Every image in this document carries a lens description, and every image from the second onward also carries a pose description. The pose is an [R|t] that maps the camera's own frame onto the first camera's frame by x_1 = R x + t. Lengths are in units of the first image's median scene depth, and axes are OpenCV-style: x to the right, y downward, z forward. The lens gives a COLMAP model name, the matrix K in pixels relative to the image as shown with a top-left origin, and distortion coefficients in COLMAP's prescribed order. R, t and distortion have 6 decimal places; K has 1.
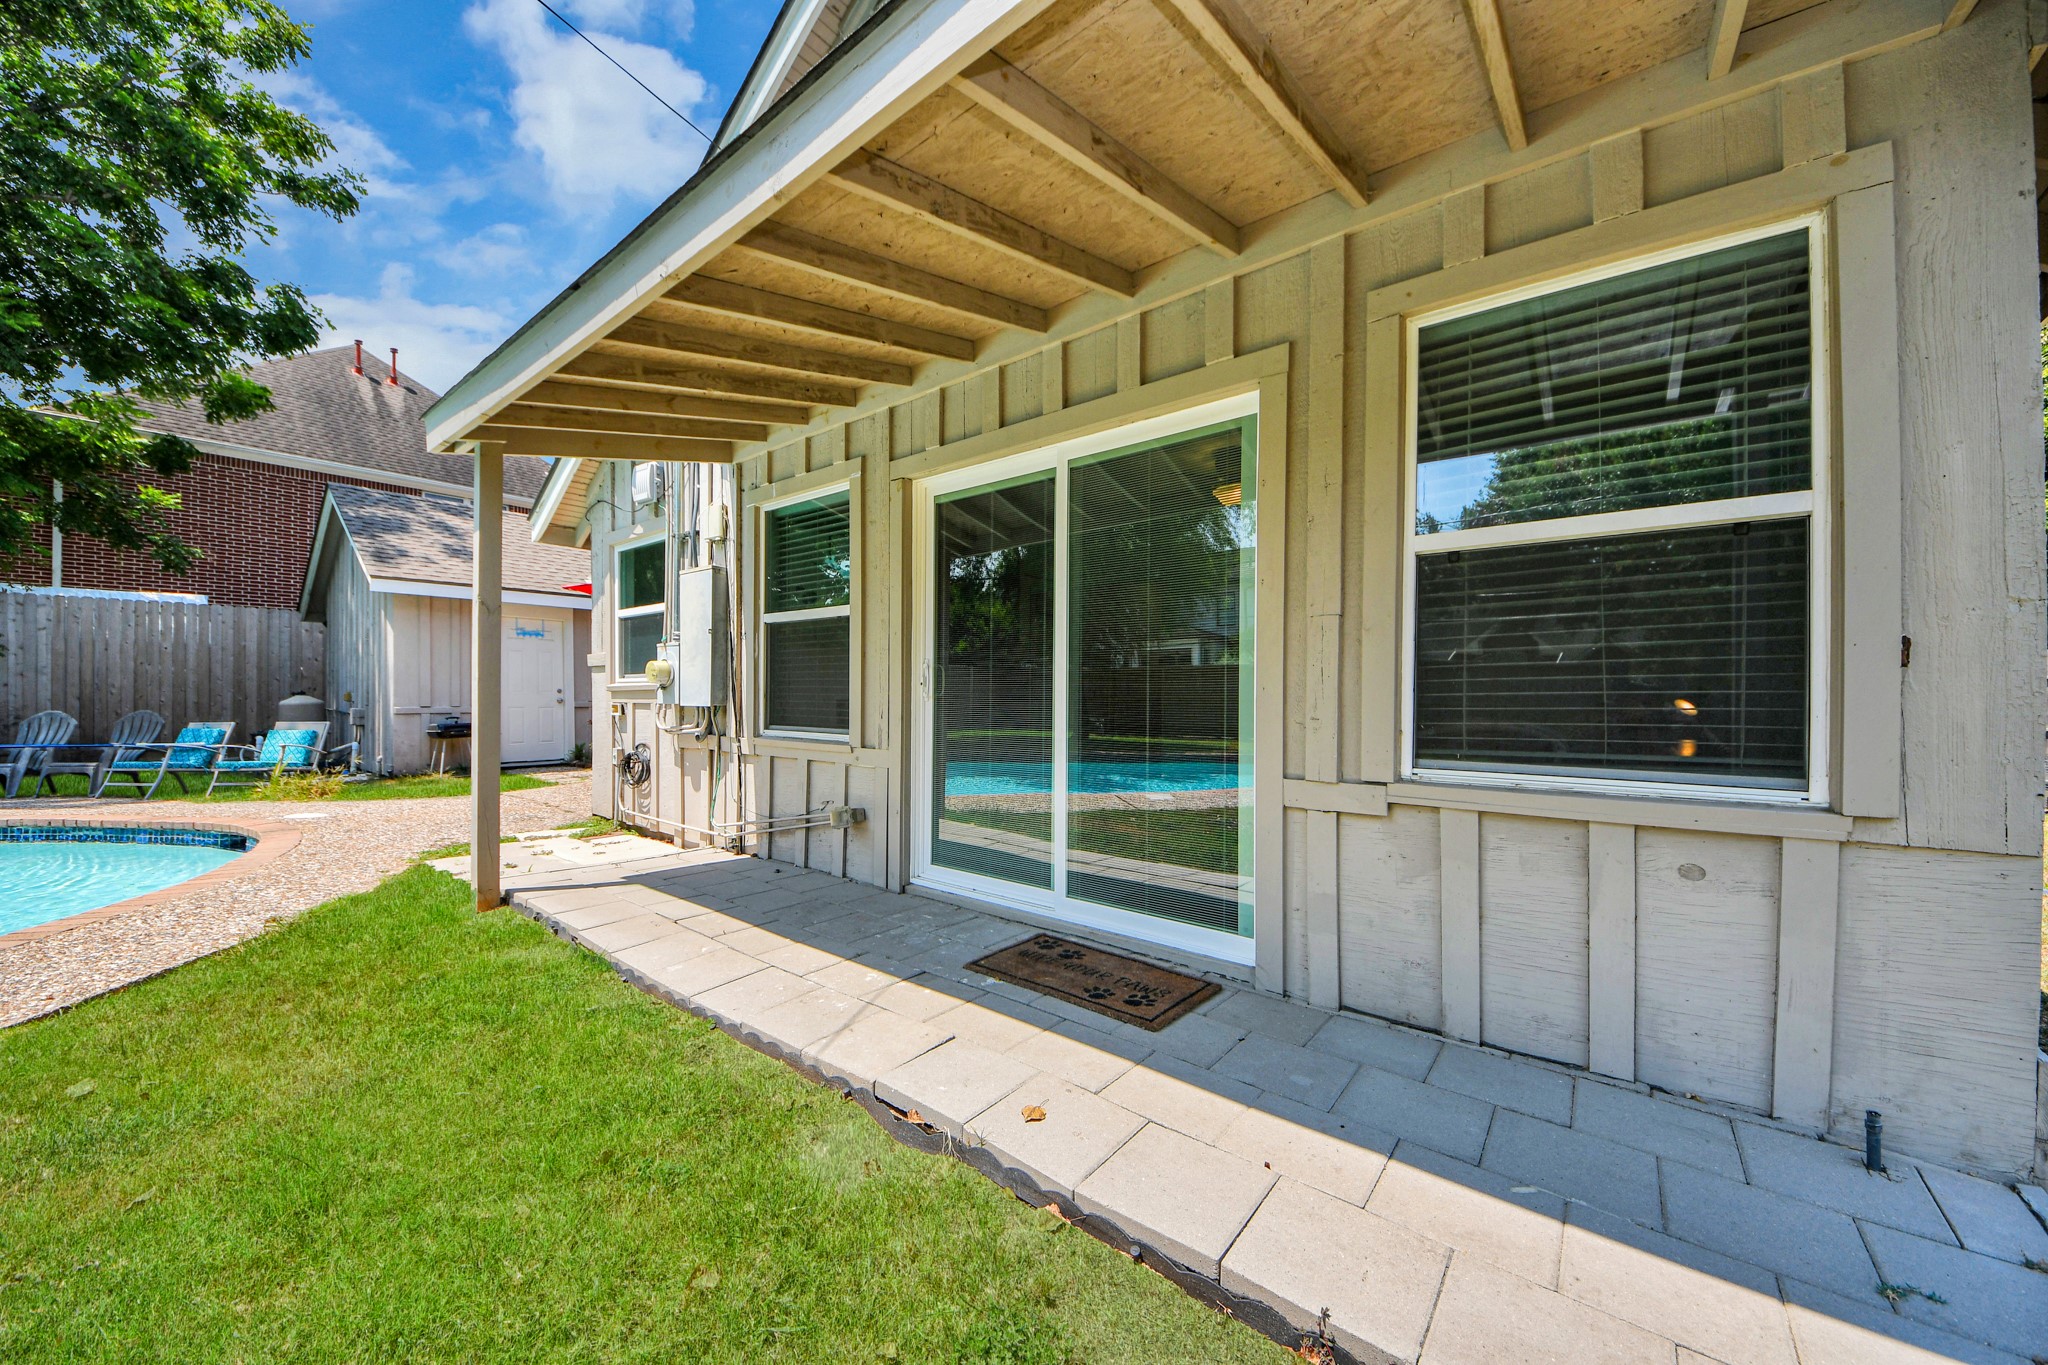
lens RADIAL K [[726.2, 0, 1020.2], [0, 726.2, 699.8], [0, 0, 1]] dist [0.026834, -0.019351]
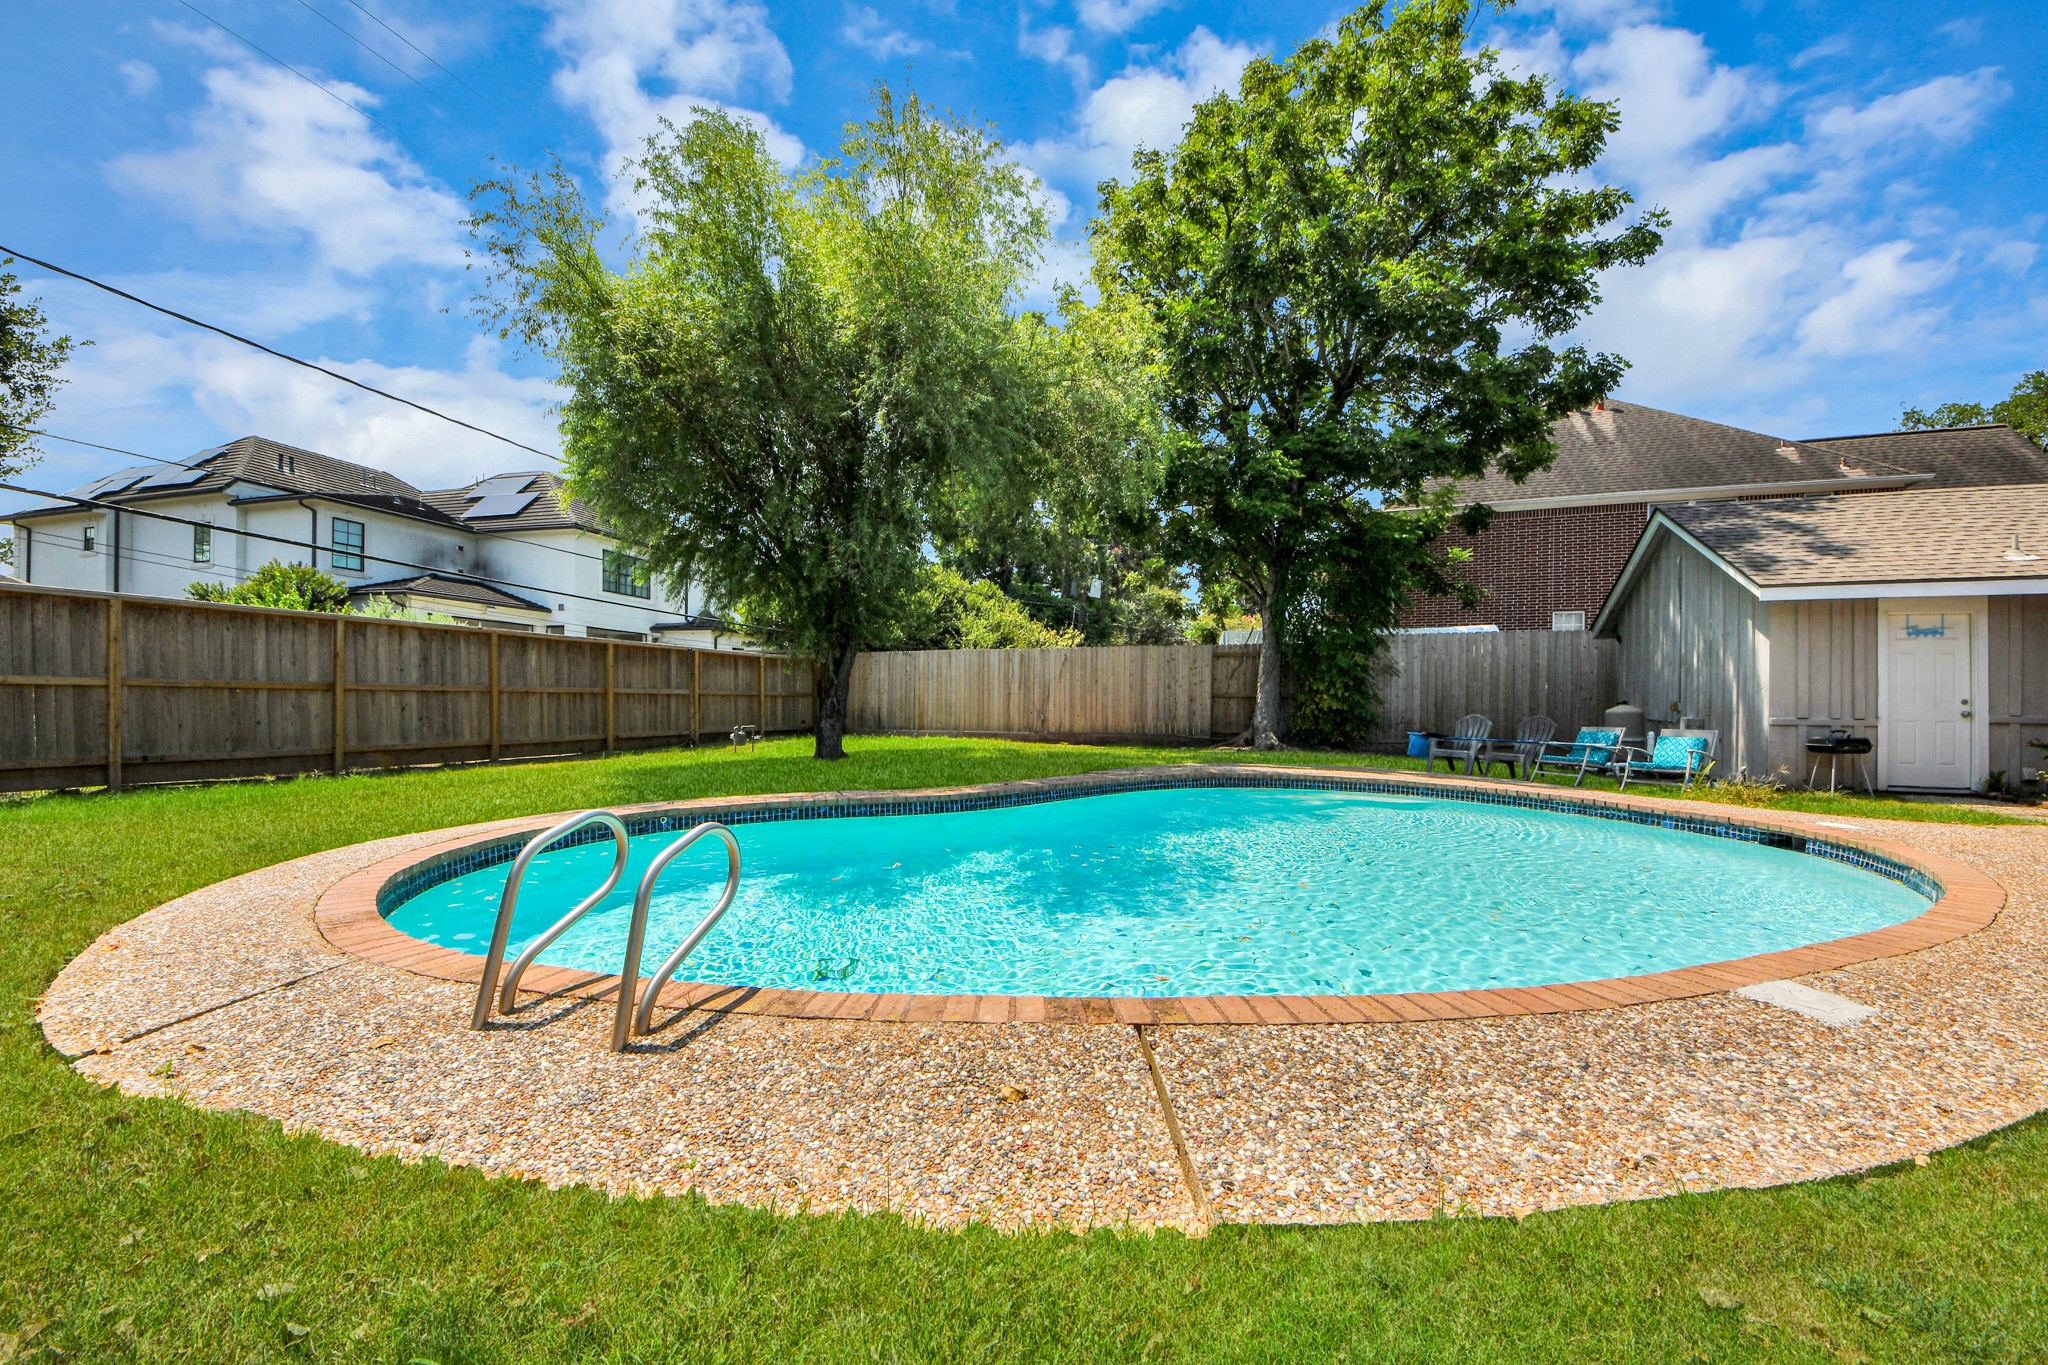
lens RADIAL K [[733.6, 0, 1032.3], [0, 733.6, 700.5], [0, 0, 1]] dist [0.013187, -0.008194]
pose [[0.321453, 0.002542, -0.946922, -0.209870], [-0.013142, 0.999912, -0.001777, 0.001138], [0.946834, 0.013016, 0.321458, -0.216432]]
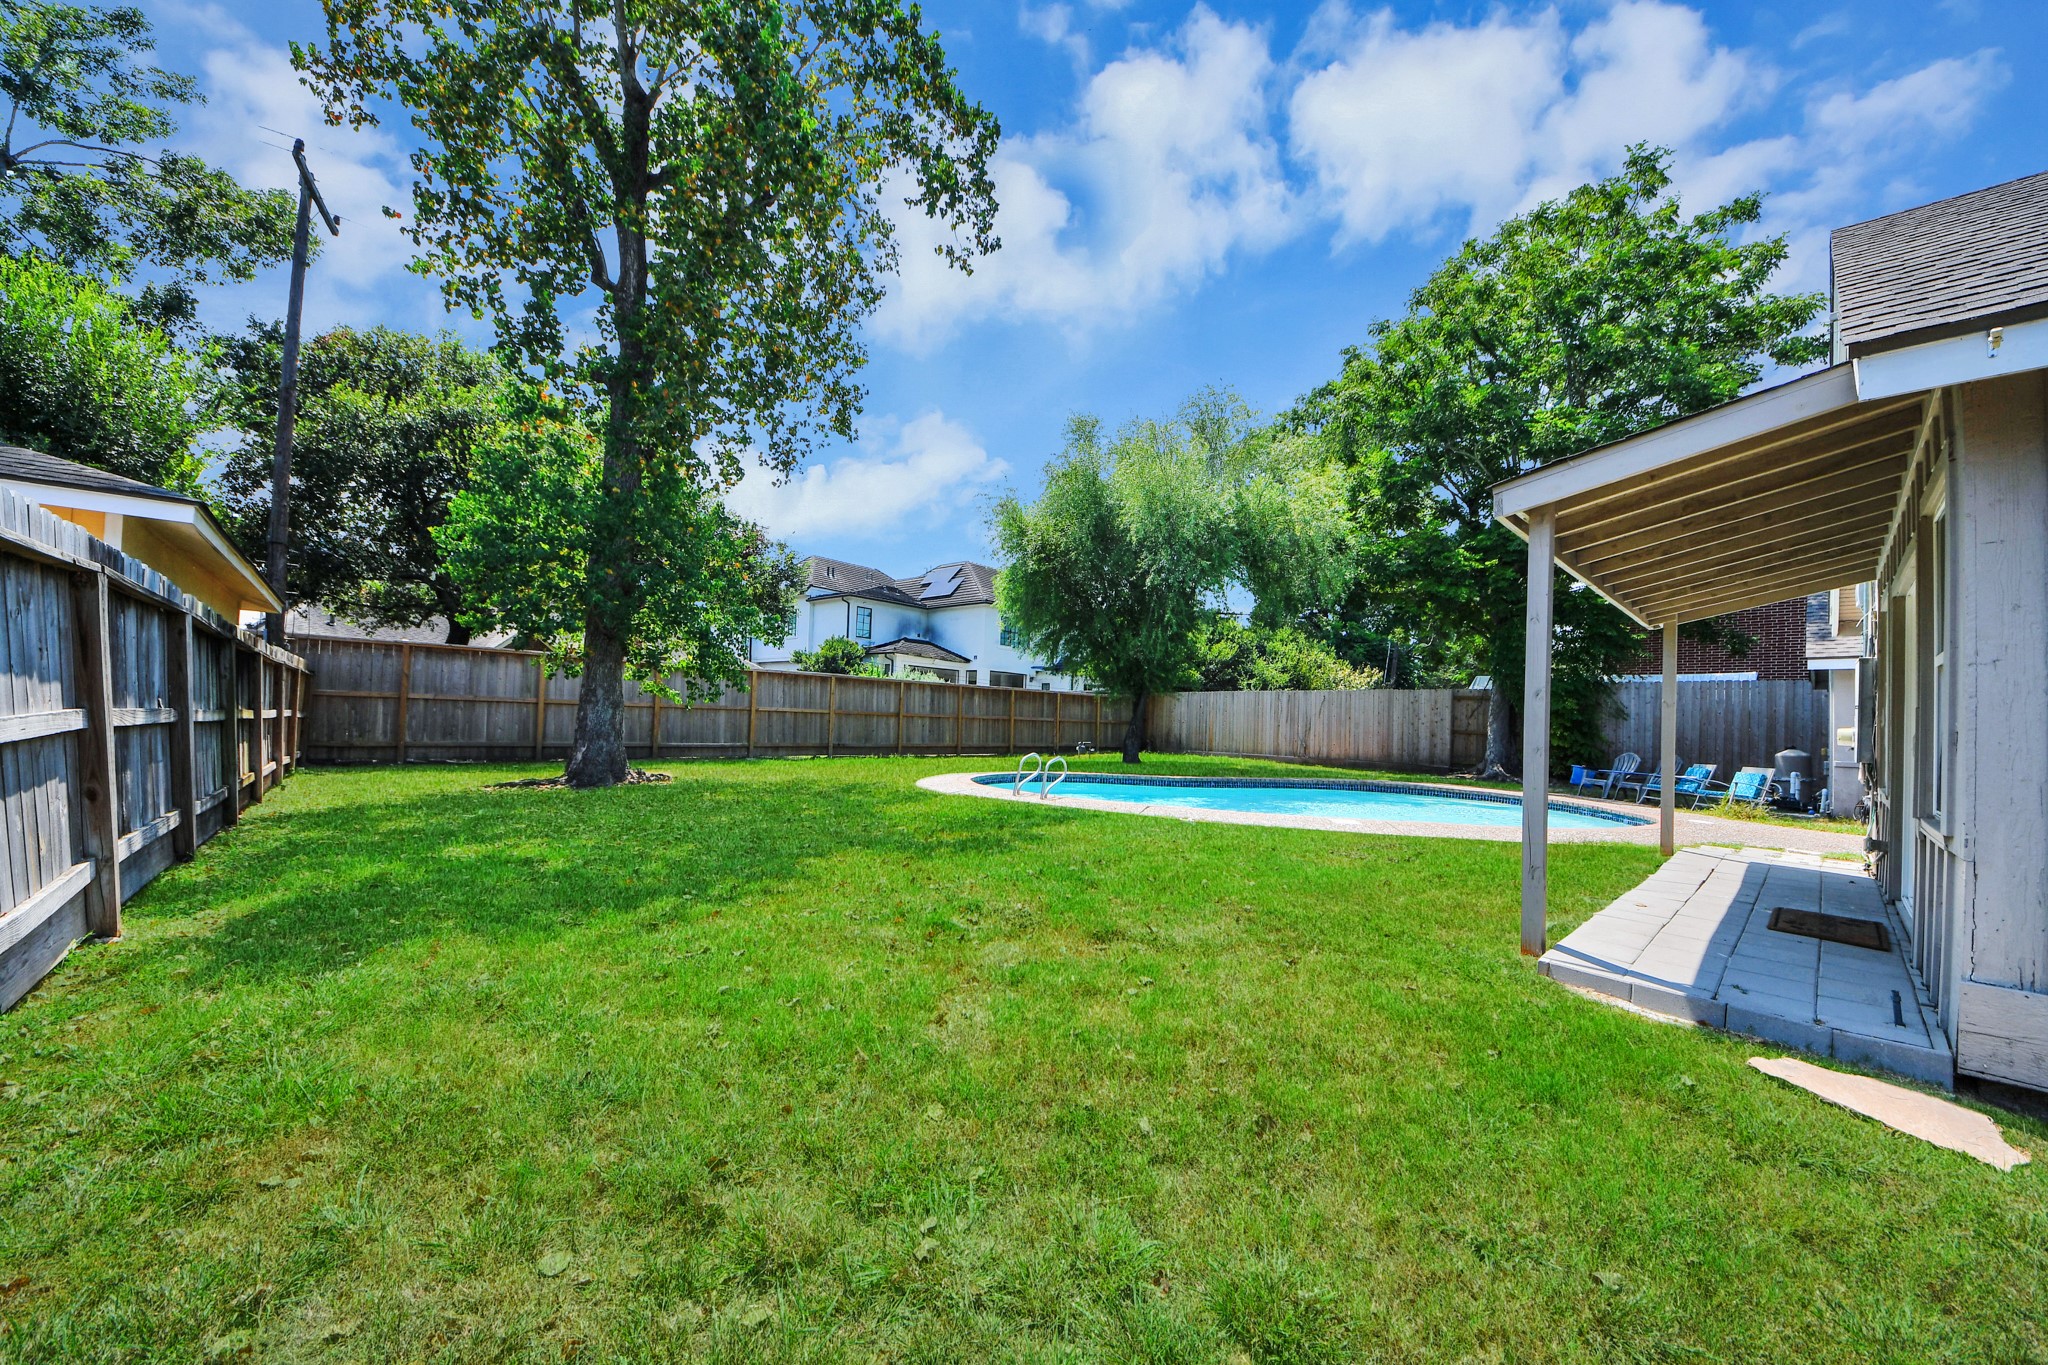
lens RADIAL K [[726.2, 0, 1020.2], [0, 726.2, 699.8], [0, 0, 1]] dist [0.026834, -0.019351]
pose [[-0.154264, -0.033303, -0.987468, 0.499124], [-0.039085, 0.998855, -0.027581, -0.004917], [0.987256, 0.034341, -0.155389, -0.141308]]
